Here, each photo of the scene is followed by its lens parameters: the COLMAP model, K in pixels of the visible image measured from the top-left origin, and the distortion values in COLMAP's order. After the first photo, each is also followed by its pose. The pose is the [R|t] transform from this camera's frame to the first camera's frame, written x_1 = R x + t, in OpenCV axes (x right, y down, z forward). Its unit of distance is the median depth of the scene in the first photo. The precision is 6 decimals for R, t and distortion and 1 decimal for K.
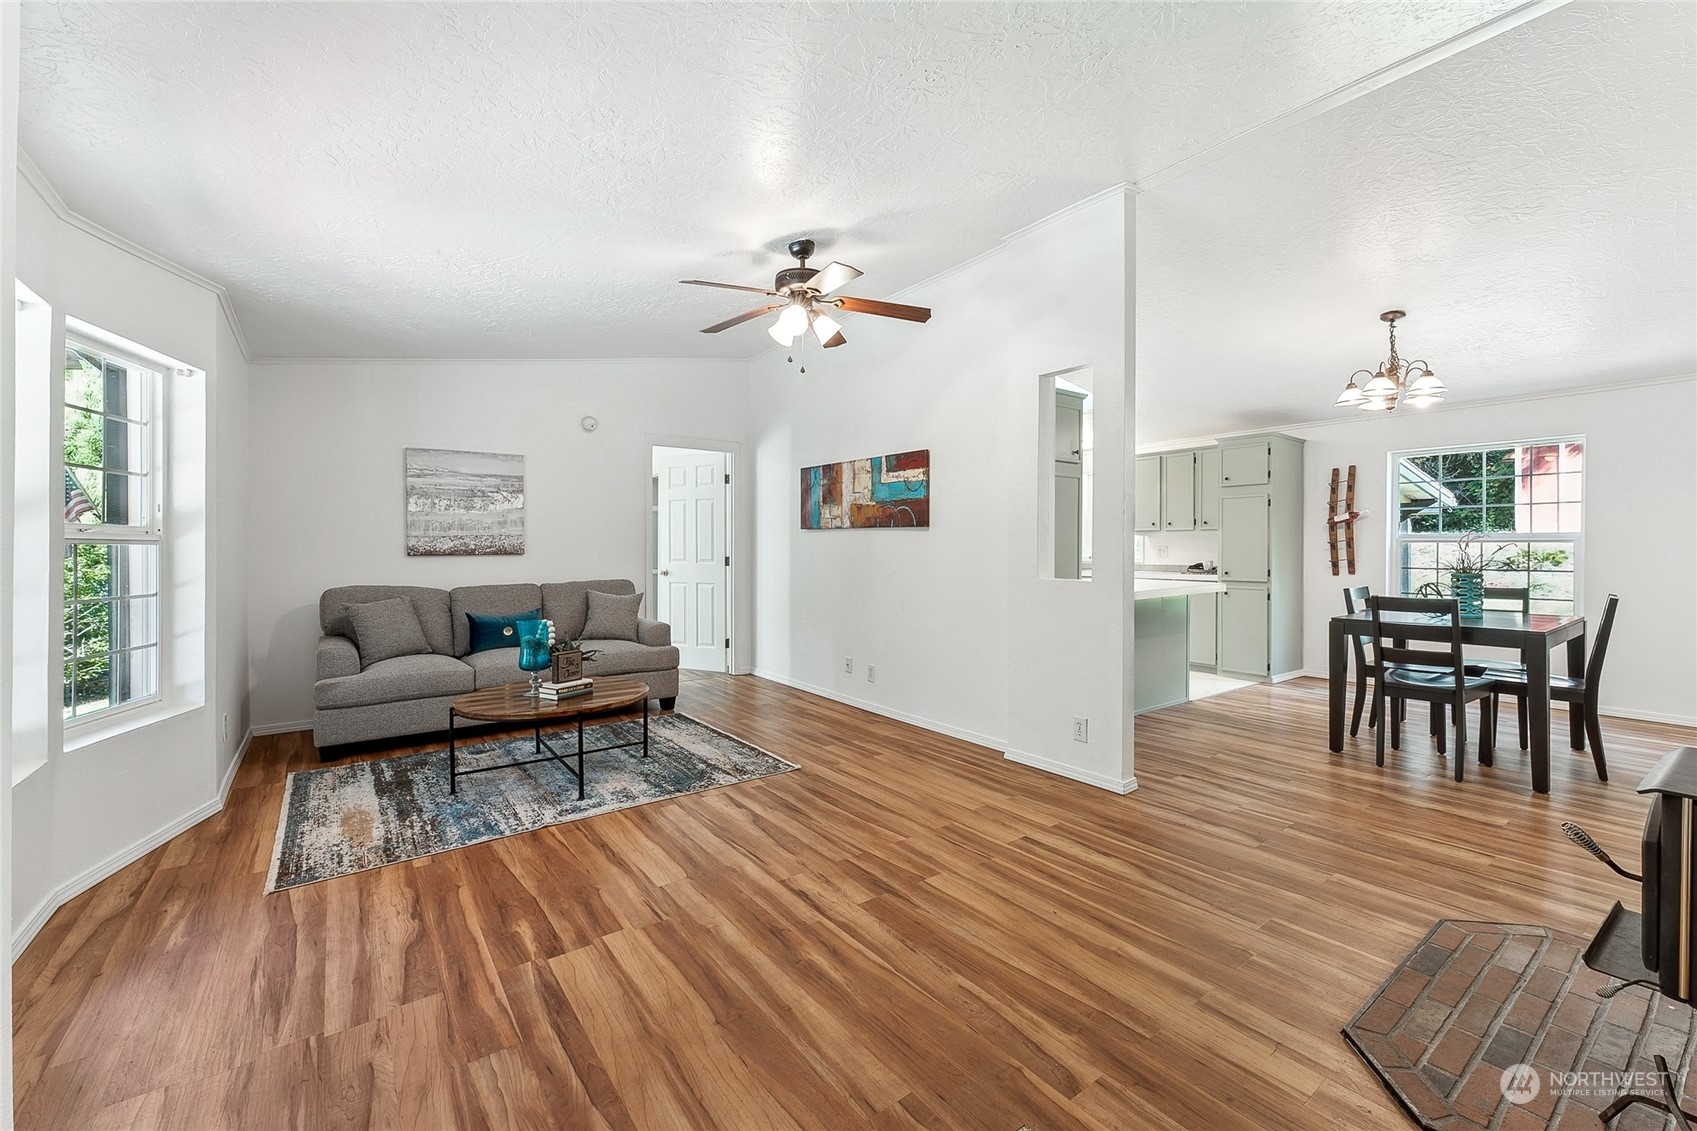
lens RADIAL K [[693.7, 0, 848.6], [0, 693.7, 560.5], [0, 0, 1]] dist [0.002013, 0.000186]
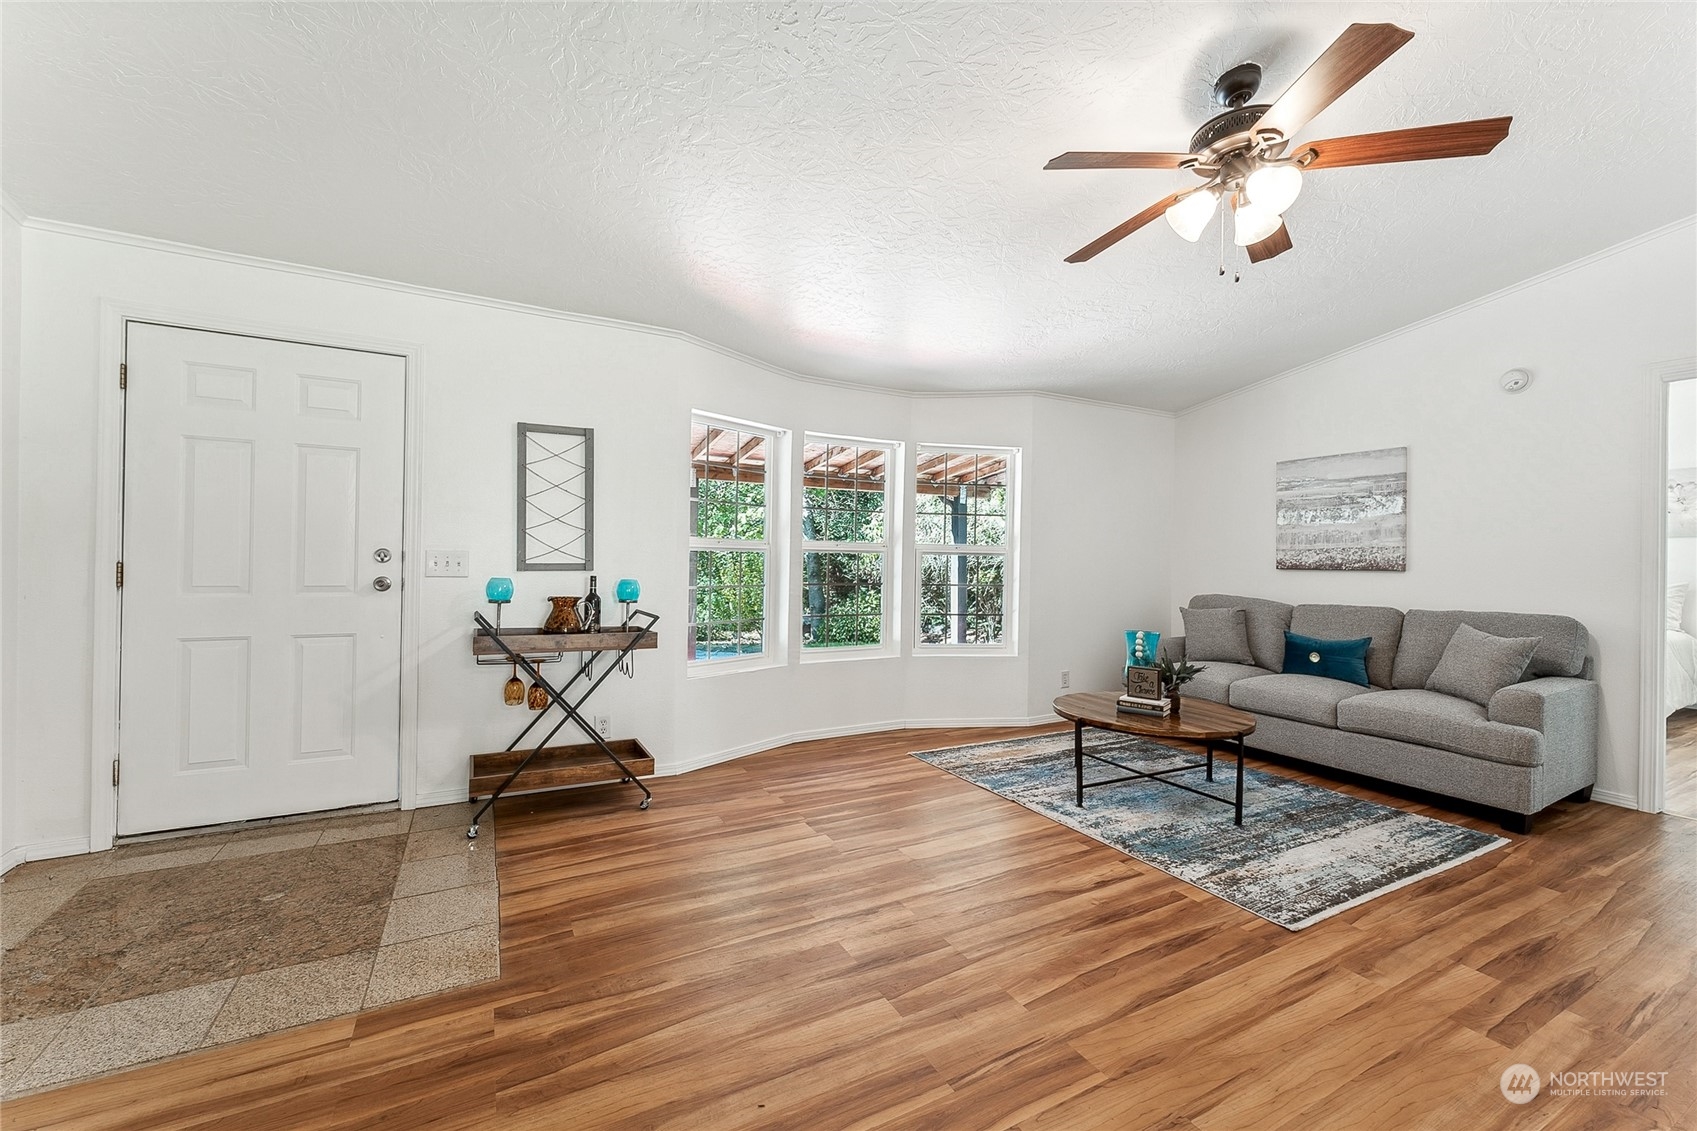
lens RADIAL K [[679.5, 0, 861.0], [0, 679.5, 560.9], [0, 0, 1]] dist [0.002851, -0.000282]
pose [[-0.135686, 0.004573, -0.990741, 0.664613], [-0.032262, 0.999439, 0.009031, -0.012911], [0.990226, 0.033188, -0.135463, 0.839393]]
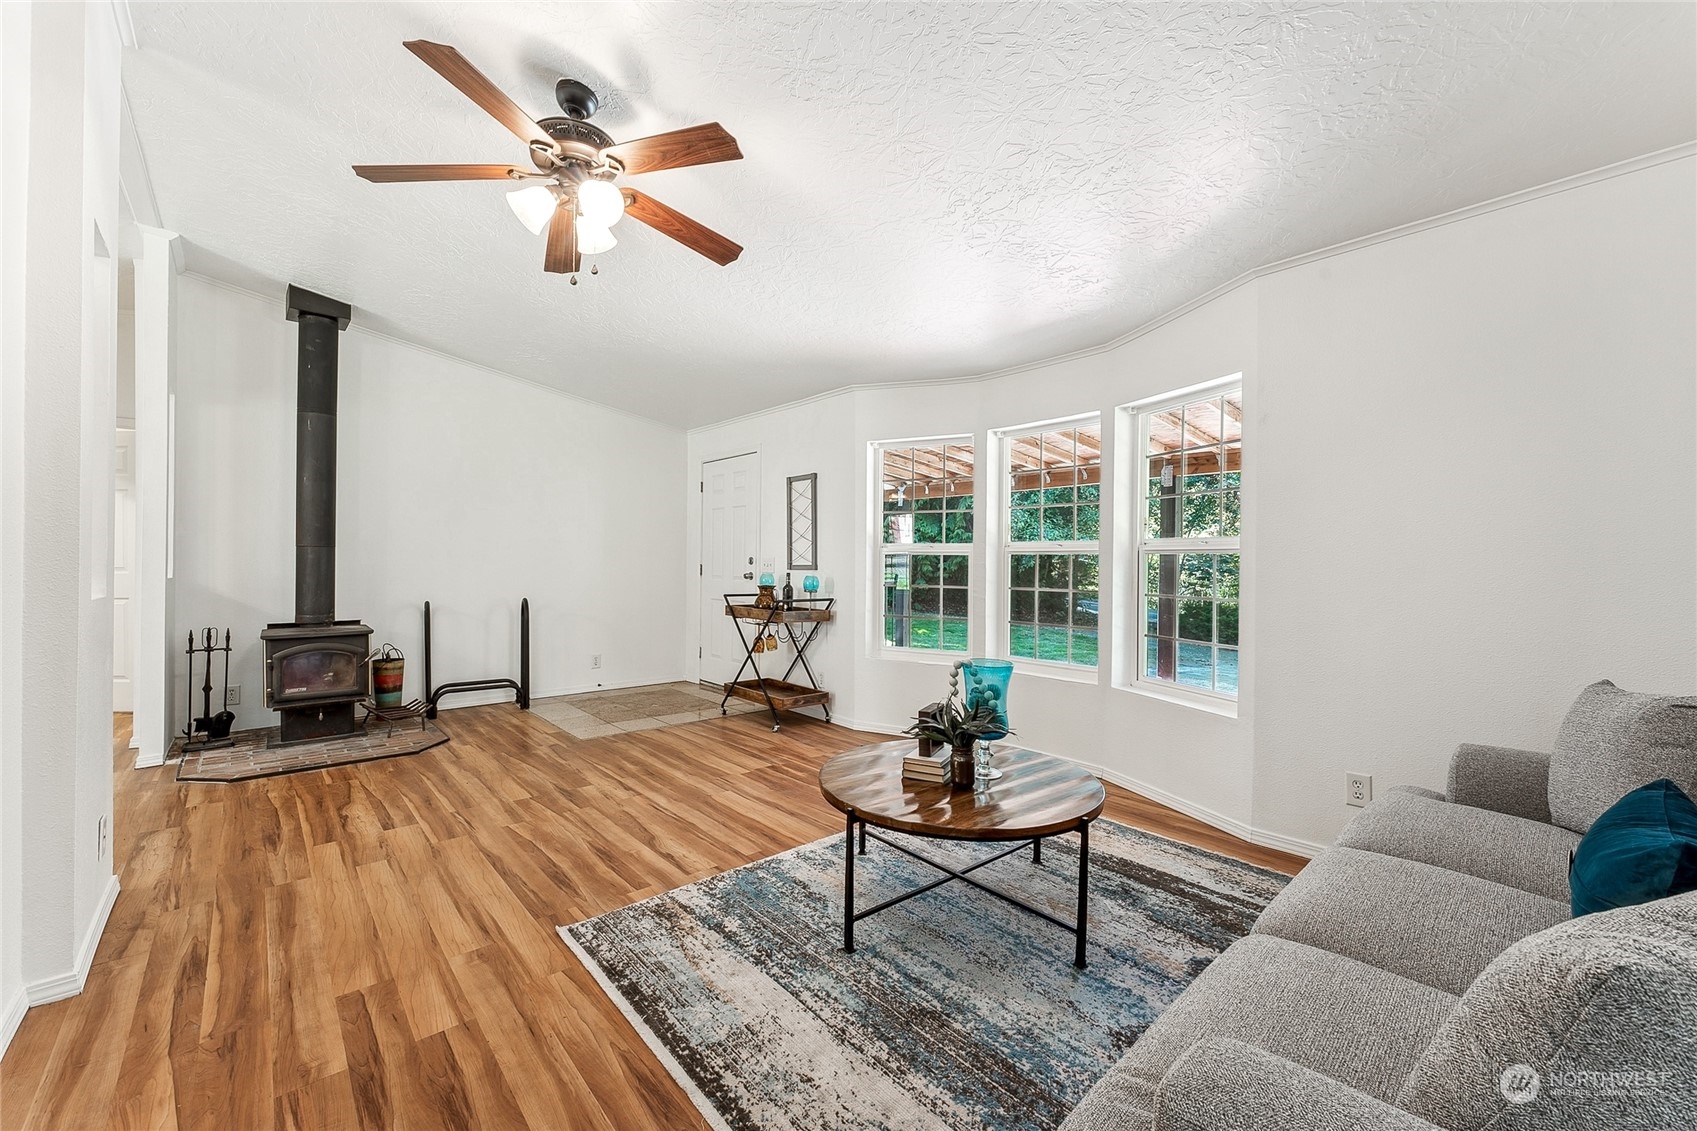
lens RADIAL K [[693.7, 0, 848.6], [0, 693.7, 560.5], [0, 0, 1]] dist [0.002013, 0.000186]
pose [[-0.996792, -0.007077, -0.079719, -0.312576], [-0.008216, 0.999869, 0.013973, -0.017845], [0.079610, 0.014583, -0.996719, 1.893962]]
